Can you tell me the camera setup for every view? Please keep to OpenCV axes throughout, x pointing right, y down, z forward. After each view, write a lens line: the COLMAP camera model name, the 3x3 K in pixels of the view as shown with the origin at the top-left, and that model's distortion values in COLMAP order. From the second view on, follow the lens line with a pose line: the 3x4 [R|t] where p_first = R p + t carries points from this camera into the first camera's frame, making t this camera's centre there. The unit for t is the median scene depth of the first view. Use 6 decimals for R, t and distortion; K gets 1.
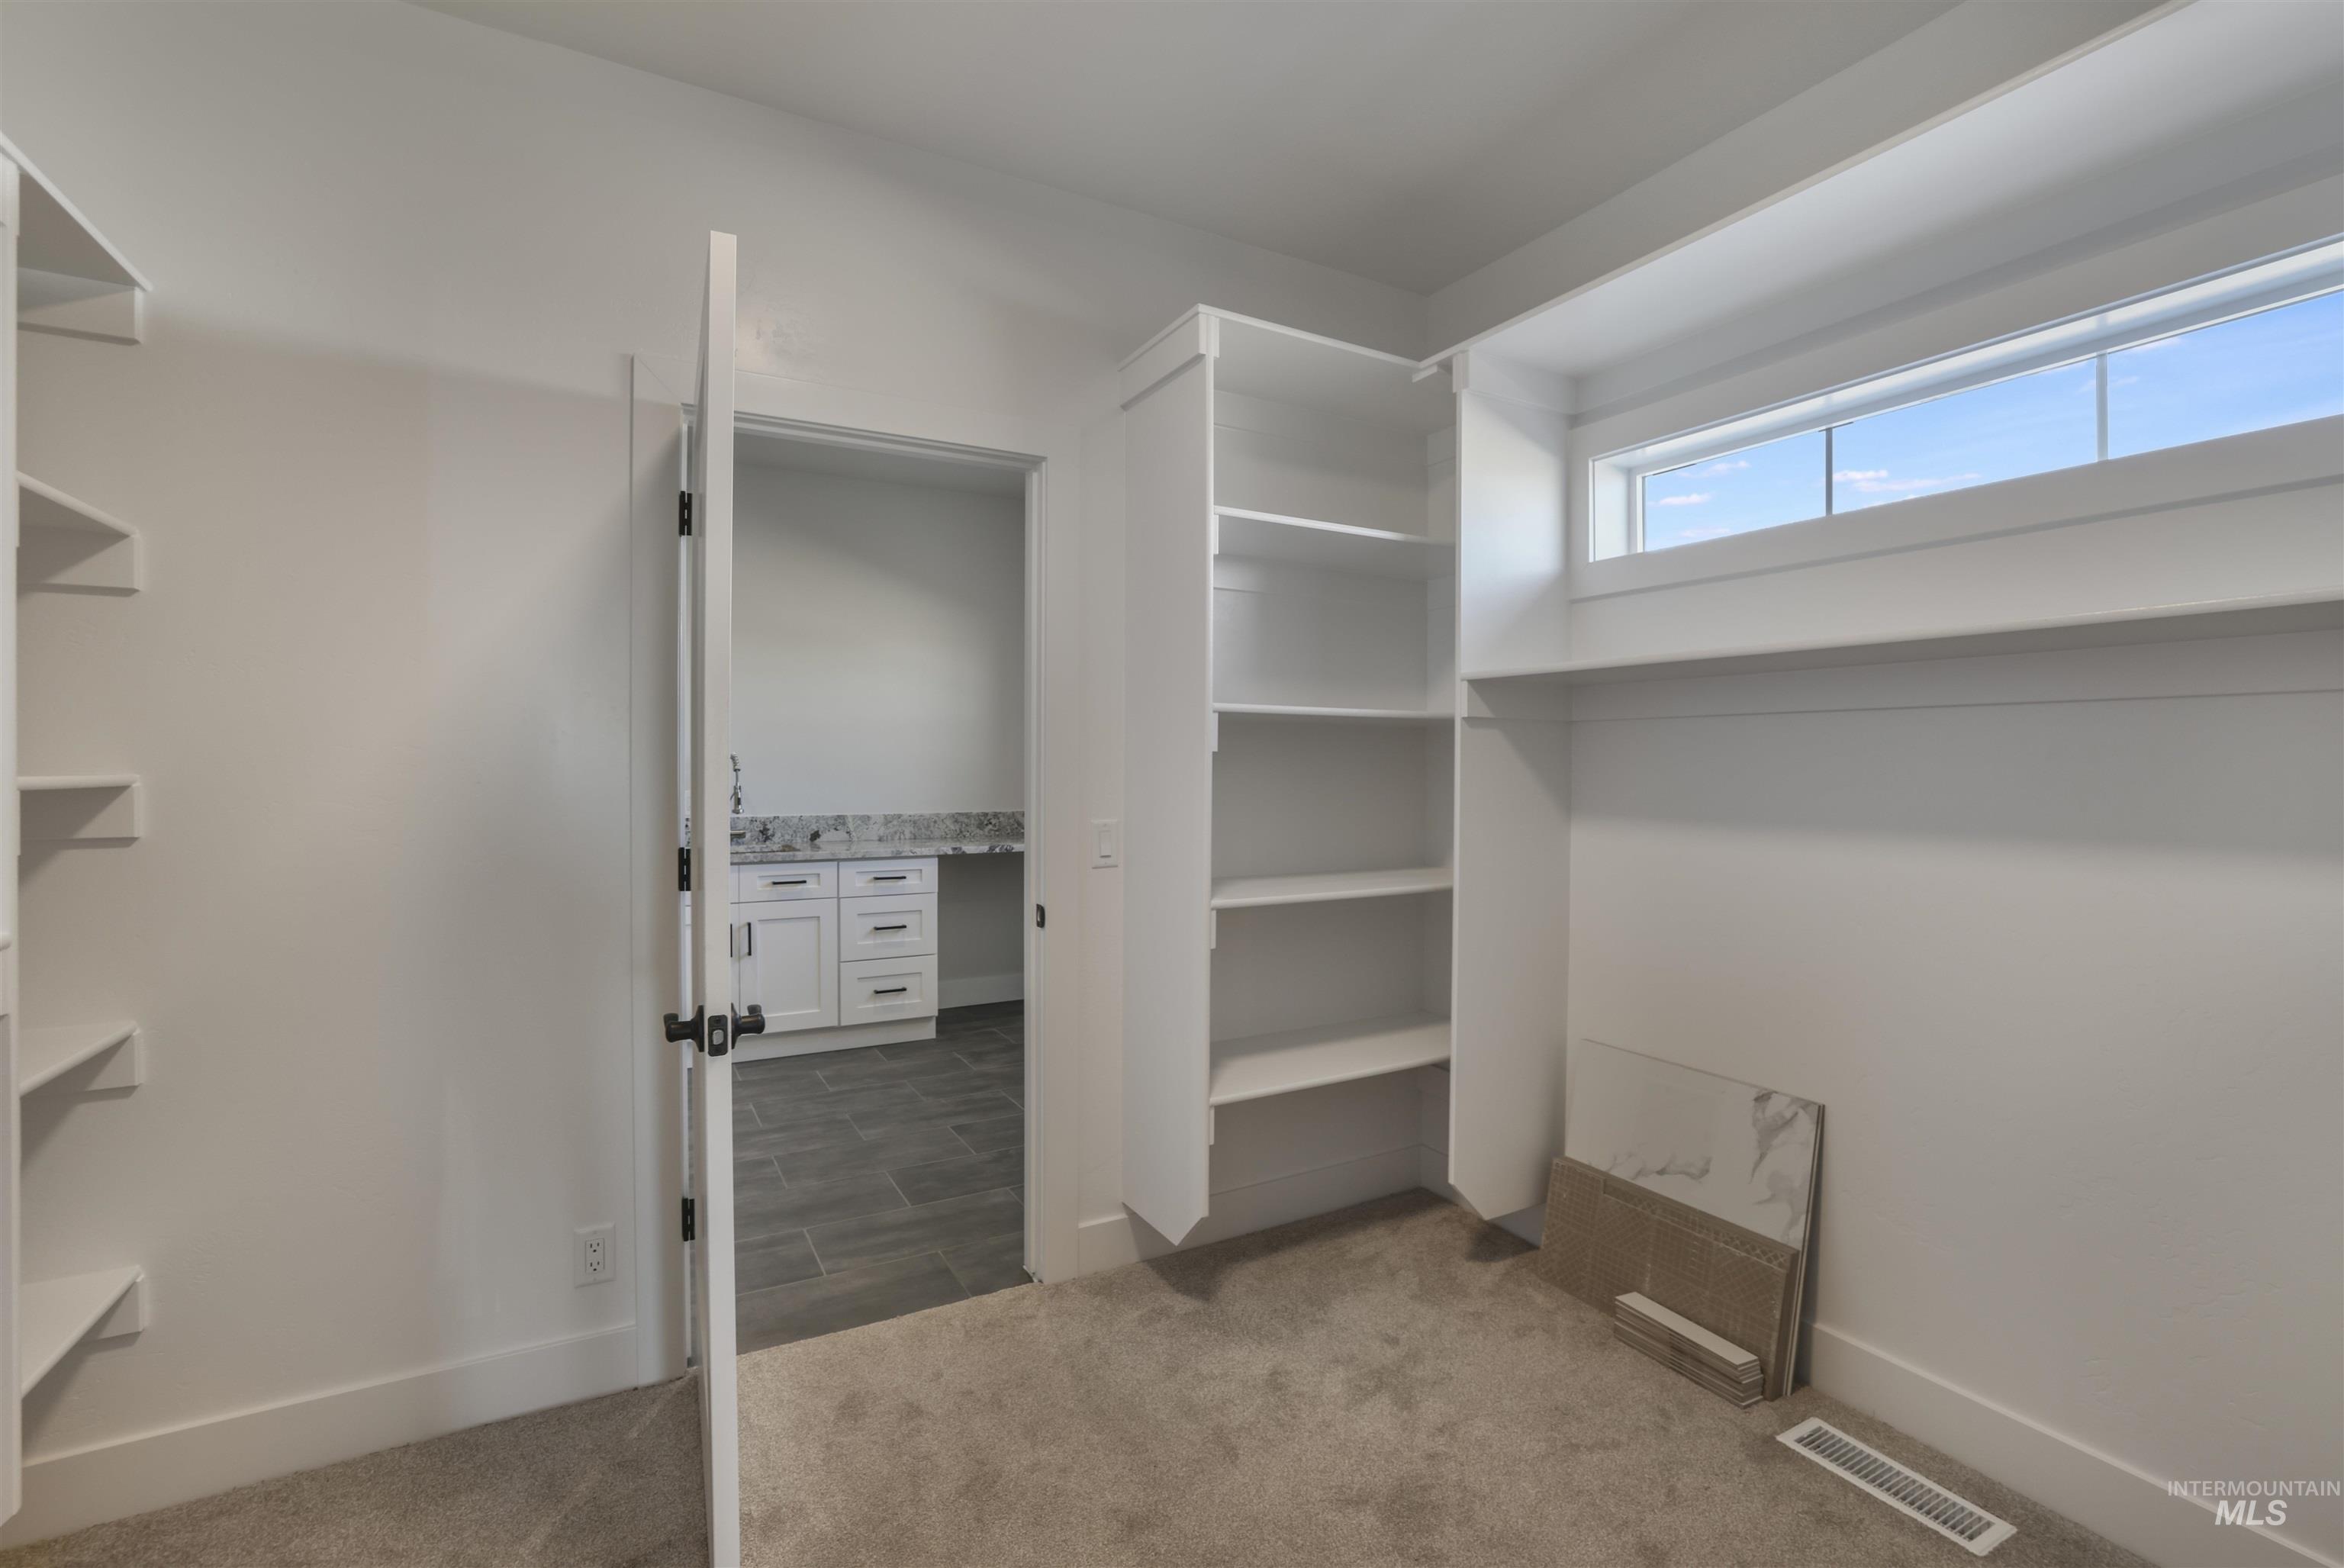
lens RADIAL K [[1019.4, 0, 1169.1], [0, 1019.4, 776.6], [0, 0, 1]] dist [-0.034008, -0.000217]
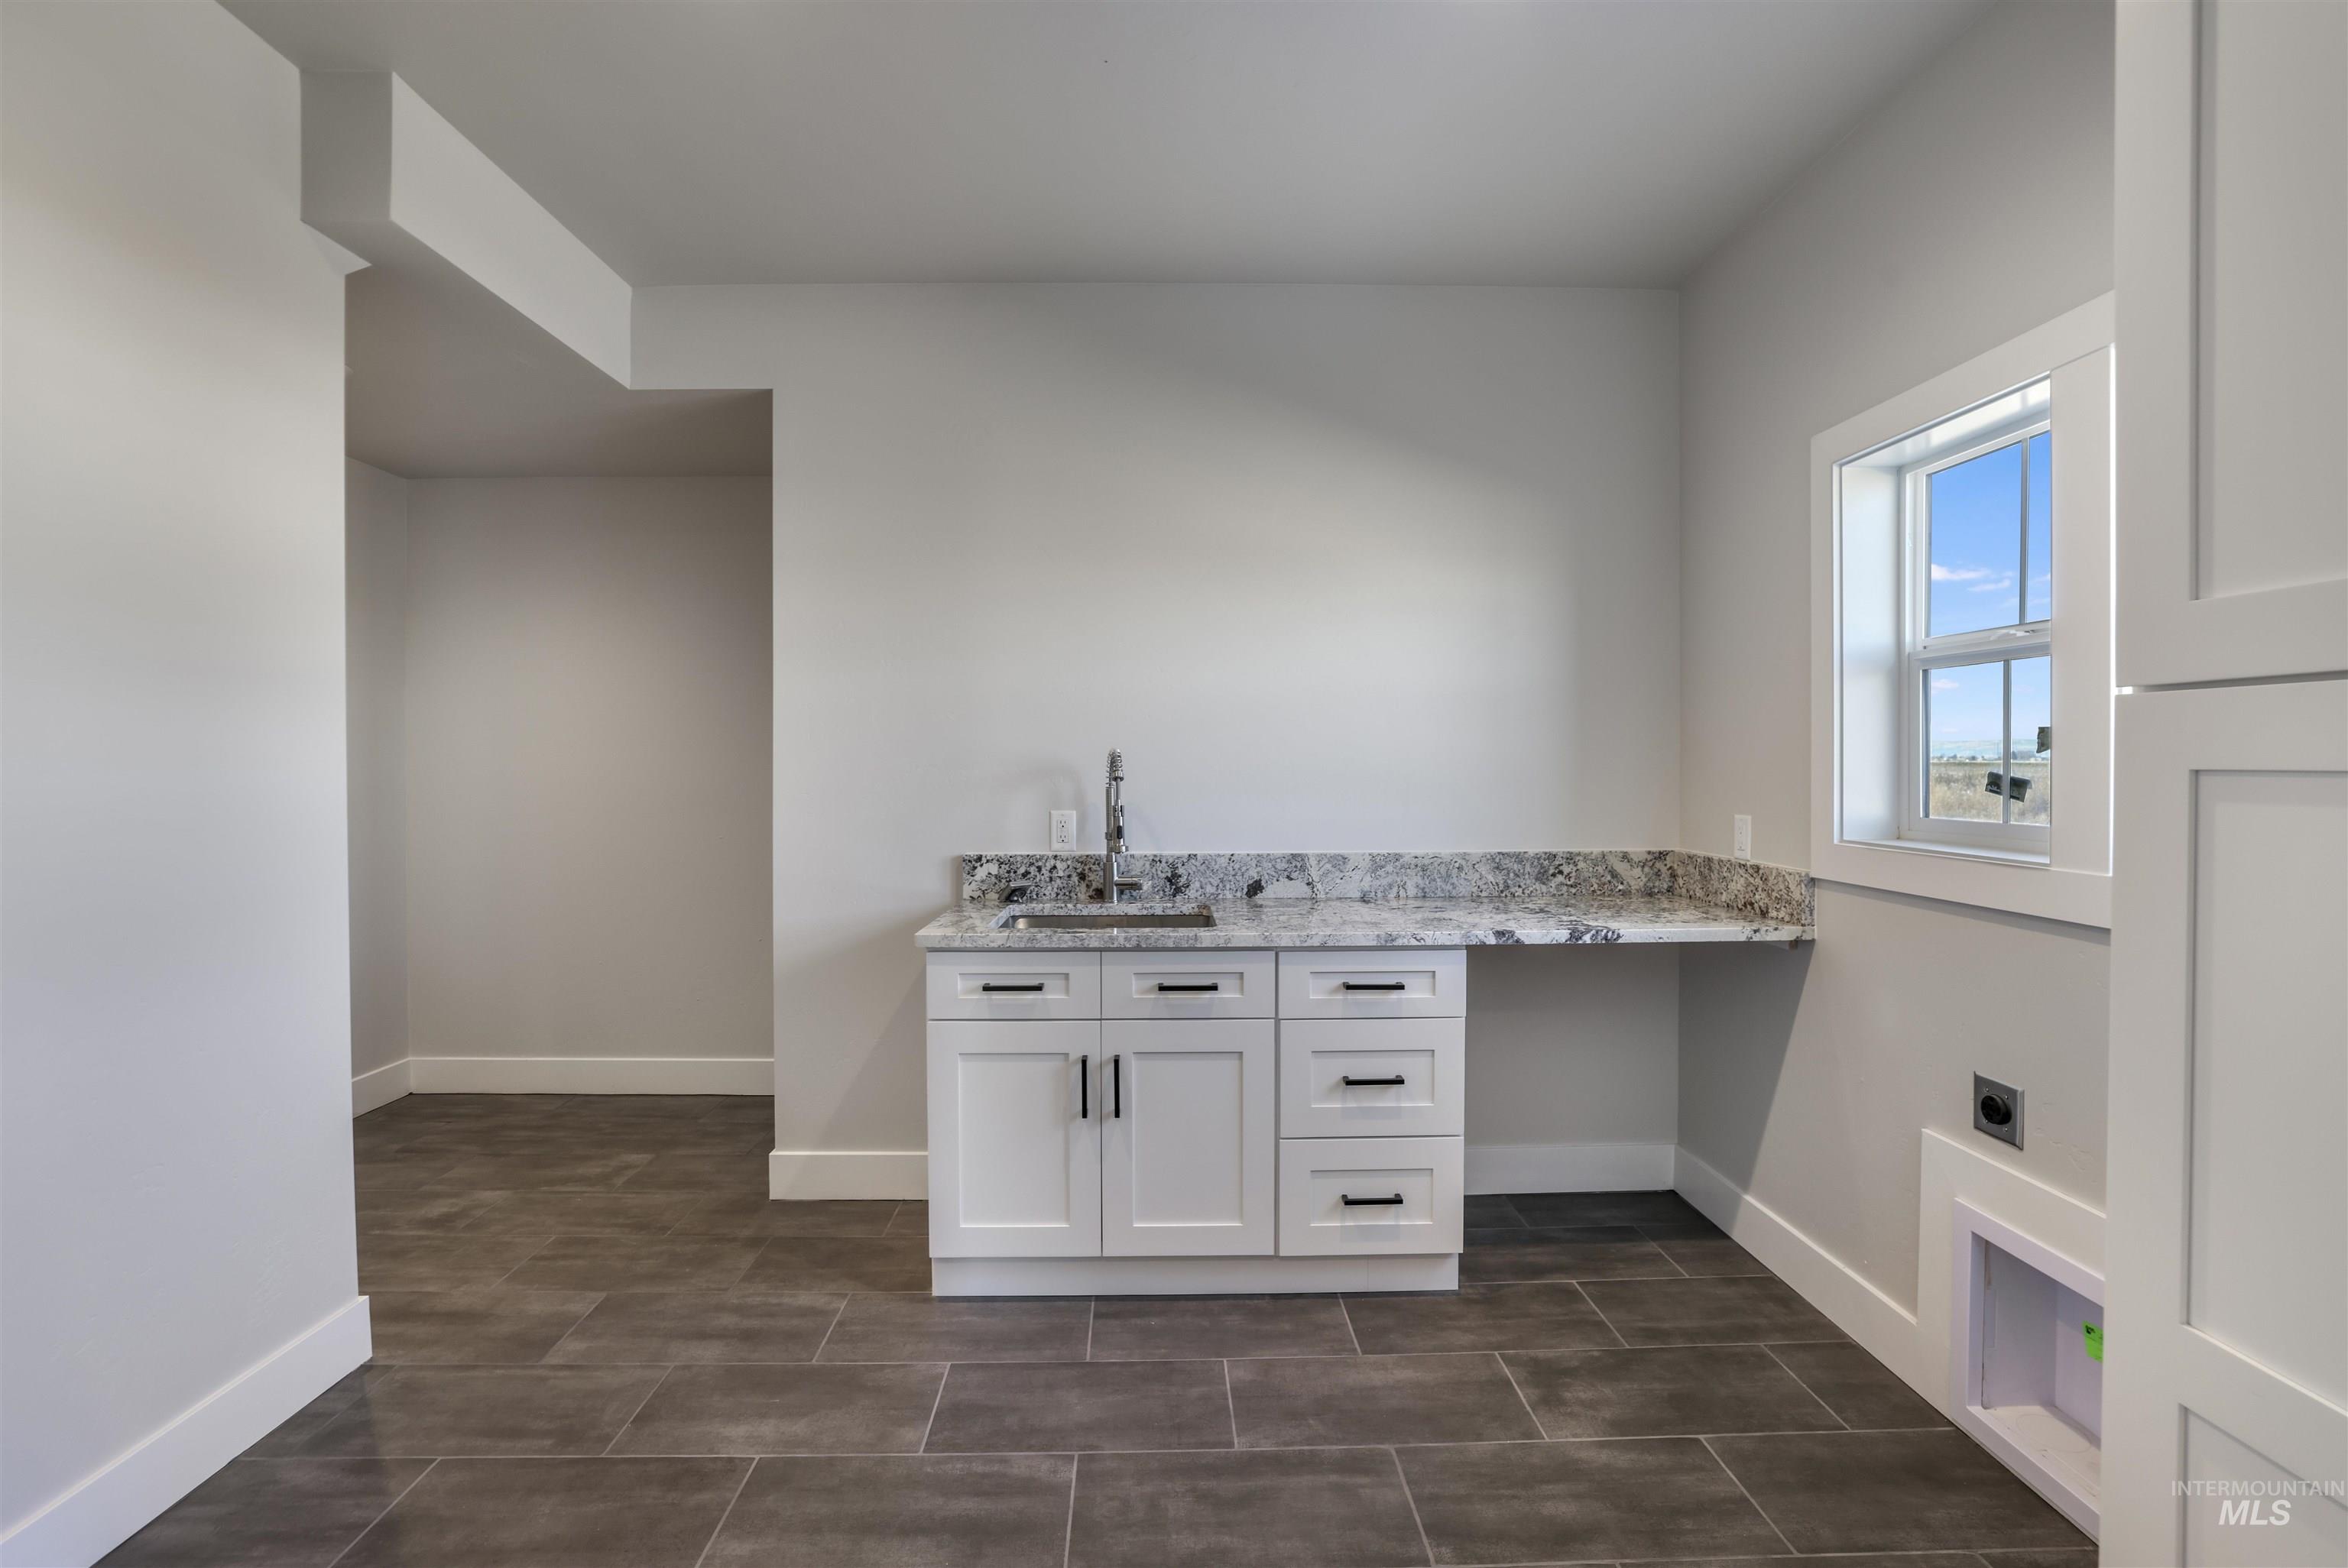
lens RADIAL K [[1021.0, 0, 1171.4], [0, 1021.0, 775.0], [0, 0, 1]] dist [-0.034008, -0.000217]
pose [[0.878929, 0.000803, -0.476952, -0.110652], [-0.001094, 0.999999, -0.000333, -0.007648], [0.476952, 0.000815, 0.878929, 0.465920]]
